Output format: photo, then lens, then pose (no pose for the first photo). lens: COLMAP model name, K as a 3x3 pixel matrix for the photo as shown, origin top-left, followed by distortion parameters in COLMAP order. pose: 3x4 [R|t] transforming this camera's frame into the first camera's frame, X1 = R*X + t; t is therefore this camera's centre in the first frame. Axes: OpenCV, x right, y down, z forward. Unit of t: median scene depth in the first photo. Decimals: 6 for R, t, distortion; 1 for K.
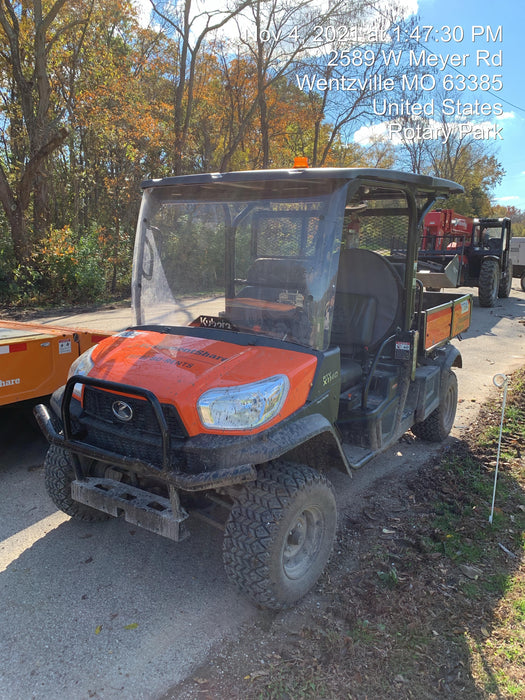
lens RADIAL K [[532.7, 0, 262.5], [0, 532.7, 350.0], [0, 0, 1]] dist [0.033524, -0.003093]
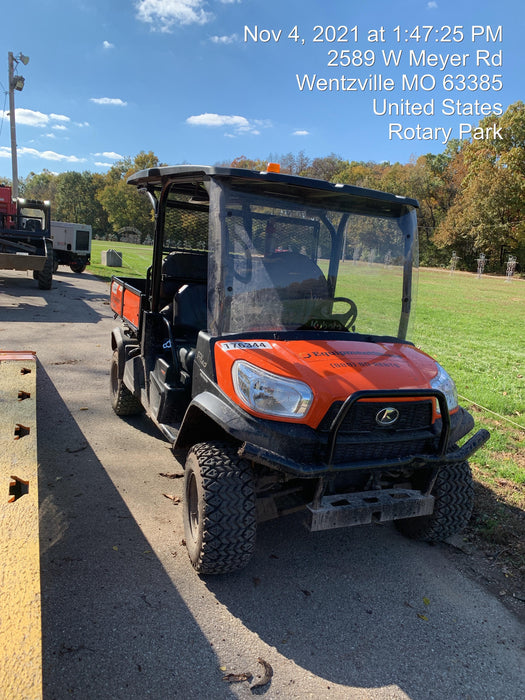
lens RADIAL K [[532.7, 0, 262.5], [0, 532.7, 350.0], [0, 0, 1]] dist [0.033524, -0.003093]
pose [[0.531938, -0.103258, 0.840464, -1.142206], [0.067736, 0.994545, 0.079318, -0.104593], [-0.844070, 0.014737, 0.536031, 0.589659]]
